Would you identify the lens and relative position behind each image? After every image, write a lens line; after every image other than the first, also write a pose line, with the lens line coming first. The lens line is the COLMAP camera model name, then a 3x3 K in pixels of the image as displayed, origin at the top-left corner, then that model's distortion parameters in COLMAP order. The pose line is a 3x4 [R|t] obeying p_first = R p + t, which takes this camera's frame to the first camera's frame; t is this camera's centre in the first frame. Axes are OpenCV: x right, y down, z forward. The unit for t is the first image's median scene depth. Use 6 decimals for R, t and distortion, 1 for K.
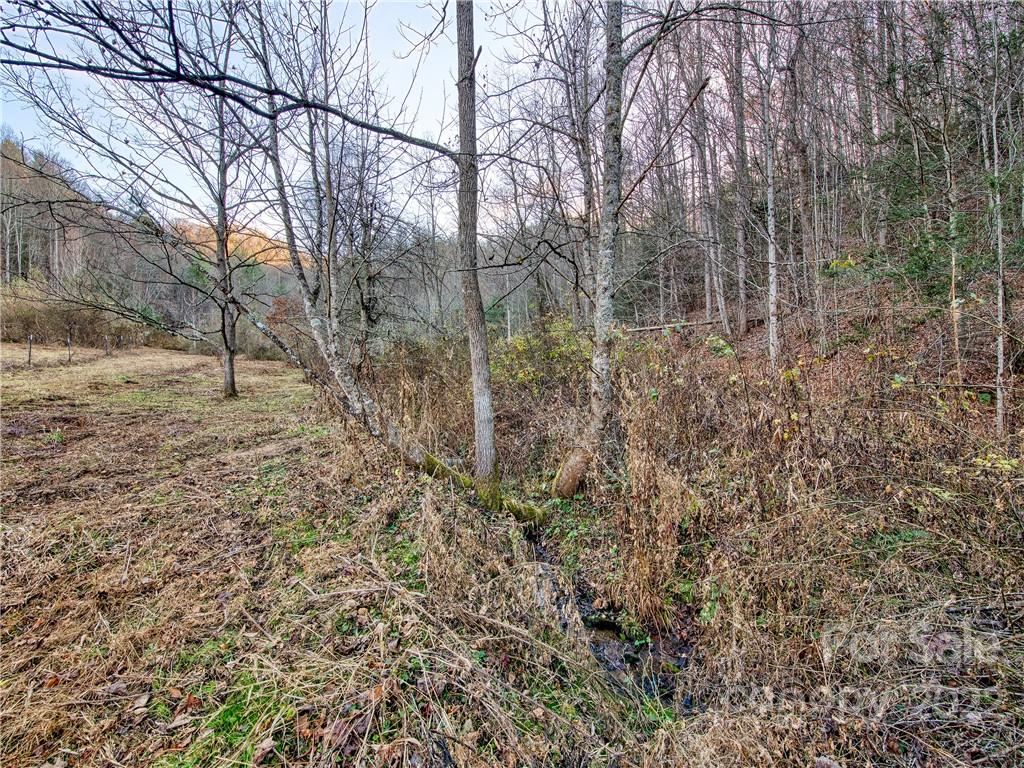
lens RADIAL K [[412.1, 0, 511.9], [0, 412.1, 376.4], [0, 0, 1]] dist [-0.002857, -0.007936]
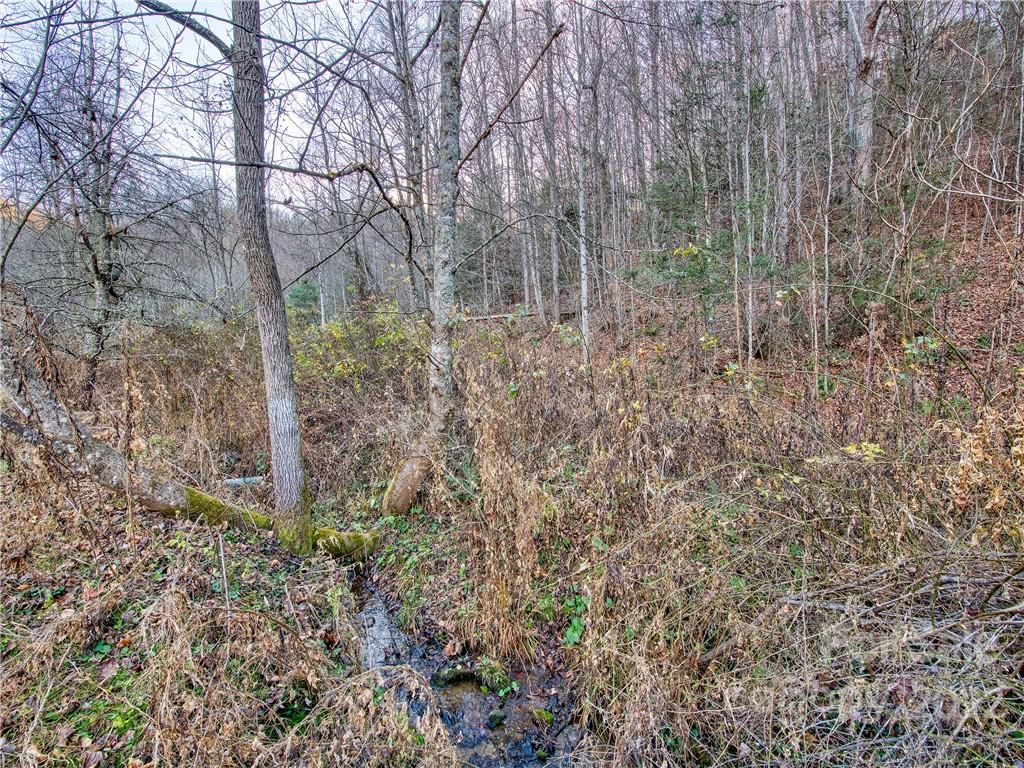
lens RADIAL K [[412.1, 0, 511.9], [0, 412.1, 376.4], [0, 0, 1]] dist [-0.002857, -0.007936]
pose [[0.913172, -0.027524, 0.406643, 0.004859], [0.017937, 0.999464, 0.027368, -0.003621], [-0.407179, -0.017698, 0.913177, 0.168903]]
